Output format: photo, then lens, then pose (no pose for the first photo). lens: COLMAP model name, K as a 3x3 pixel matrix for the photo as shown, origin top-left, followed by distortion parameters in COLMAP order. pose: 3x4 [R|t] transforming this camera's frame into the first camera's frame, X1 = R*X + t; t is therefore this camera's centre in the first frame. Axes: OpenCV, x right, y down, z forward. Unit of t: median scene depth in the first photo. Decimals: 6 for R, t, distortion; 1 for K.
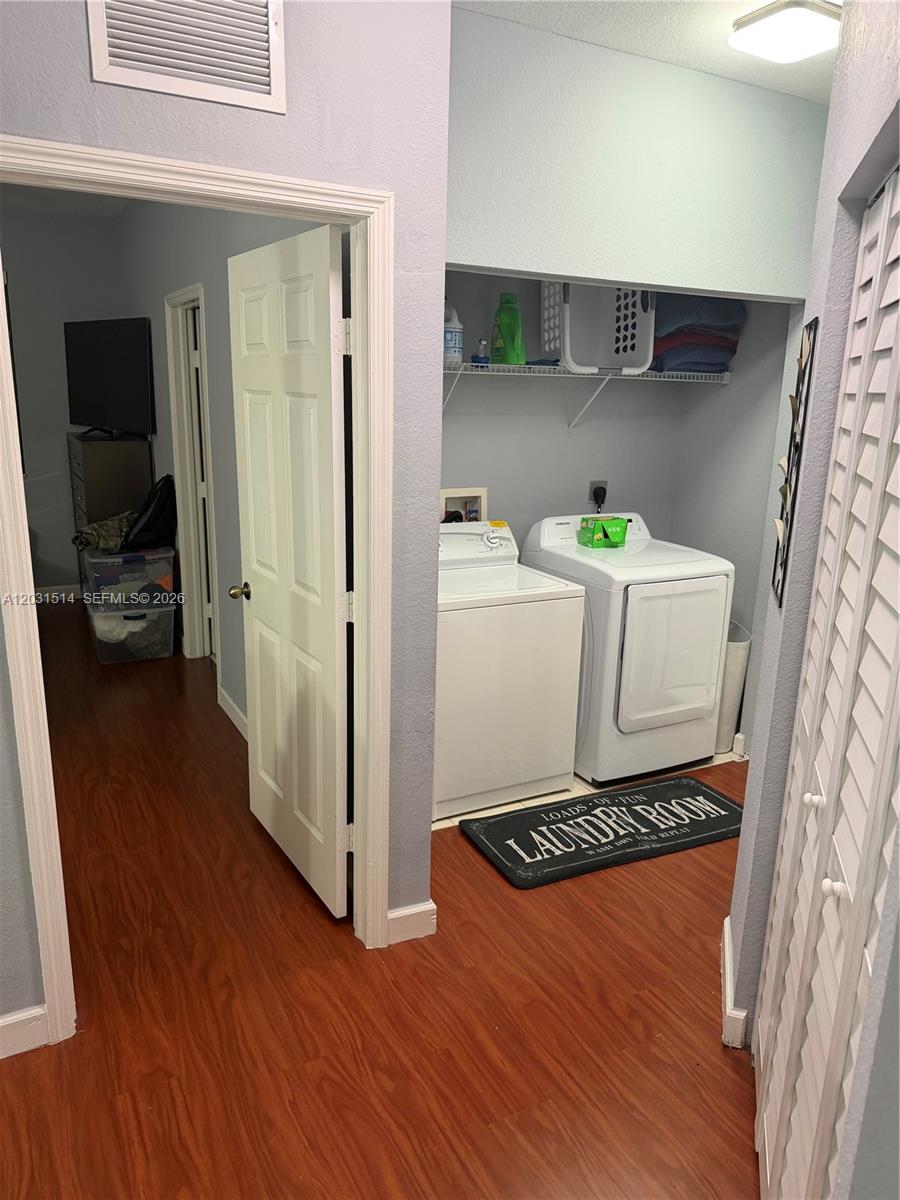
lens RADIAL K [[862.3, 0, 450.0], [0, 862.3, 600.0], [0, 0, 1]] dist [0.002616, -0.003361]
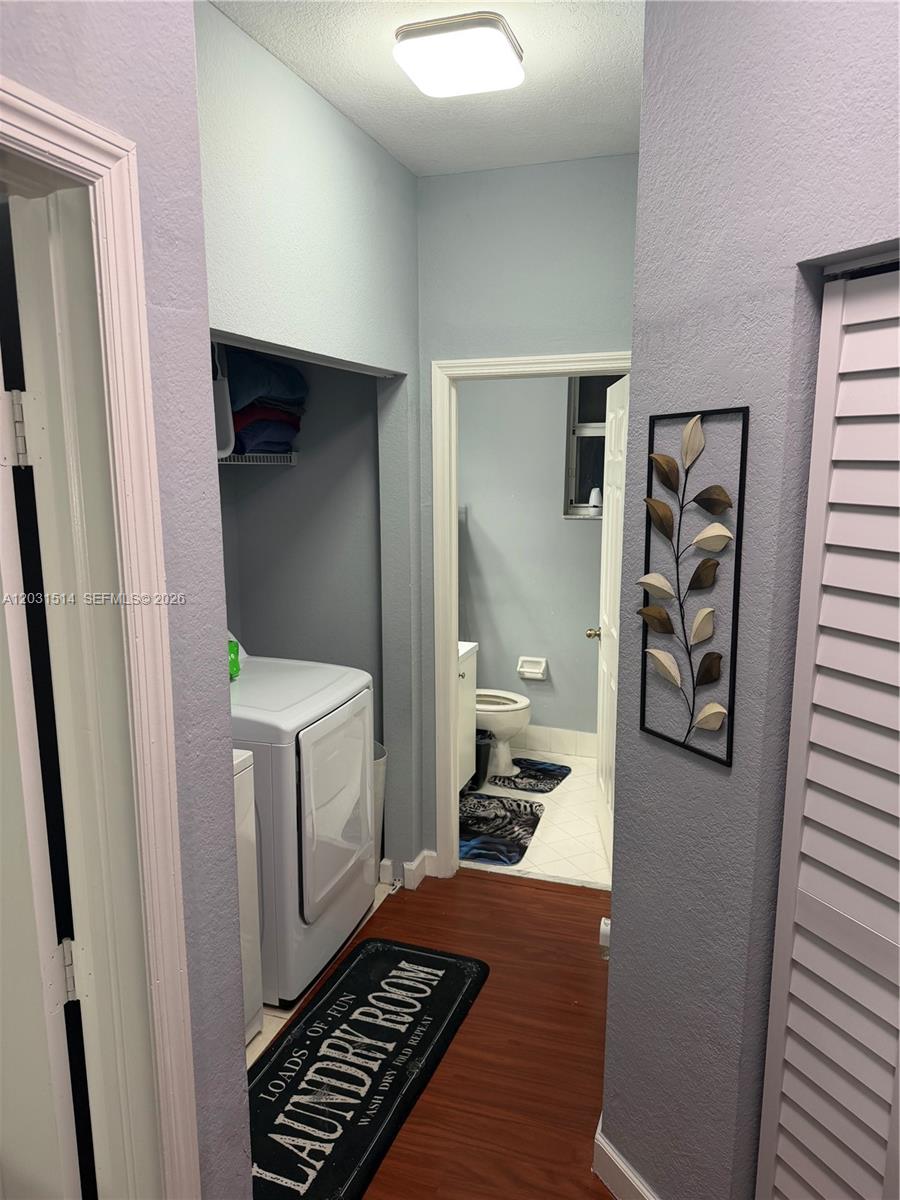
lens RADIAL K [[854.5, 0, 469.9], [0, 854.5, 599.5], [0, 0, 1]] dist [0.043368, -0.056471]
pose [[0.723916, -0.140701, 0.675388, -0.174255], [0.184954, 0.982726, 0.006484, -0.109051], [-0.664634, 0.120222, 0.737434, 0.320173]]
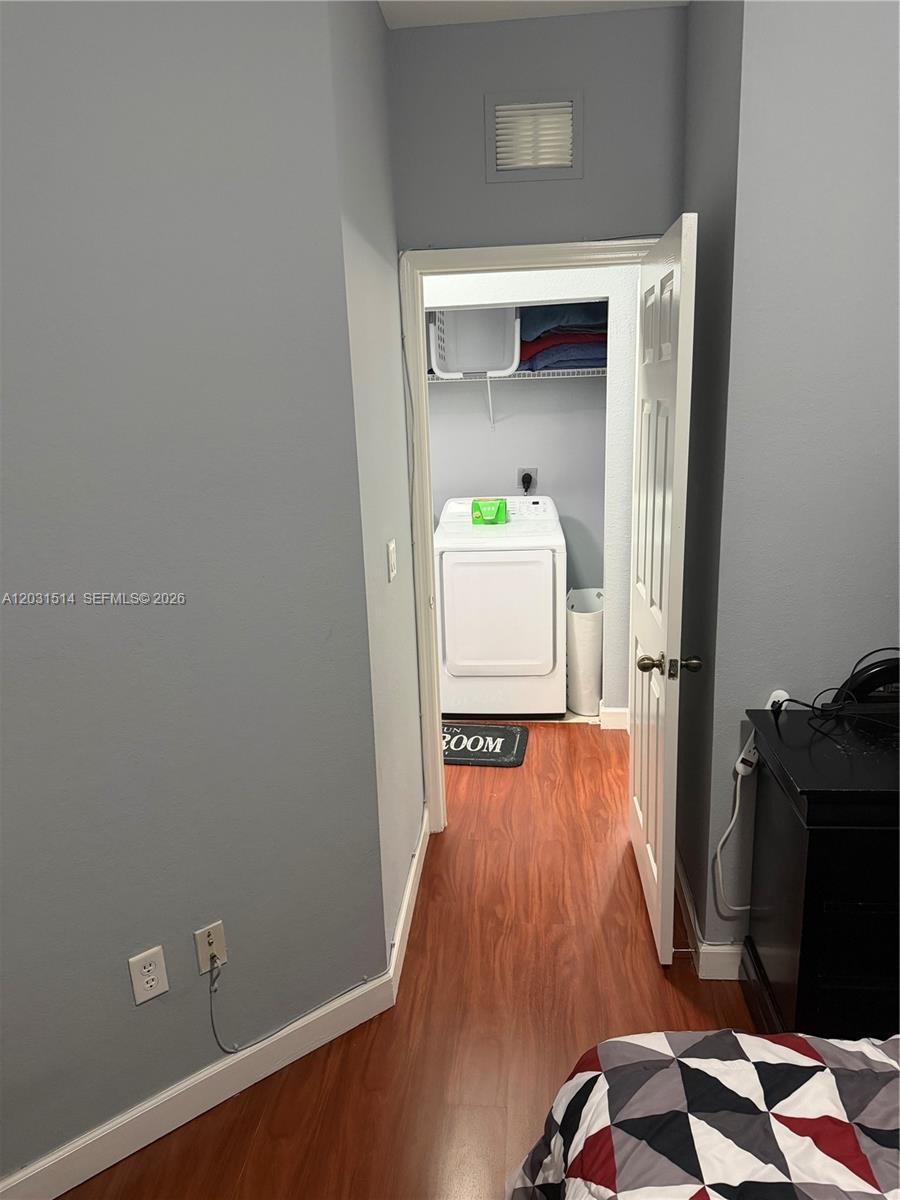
lens RADIAL K [[846.1, 0, 449.0], [0, 846.1, 608.7], [0, 0, 1]] dist [0.066785, -0.085879]
pose [[0.837333, 0.082073, -0.540497, 0.859998], [-0.077444, 0.996504, 0.031340, 0.024322], [0.541179, 0.015616, 0.840762, -0.003862]]
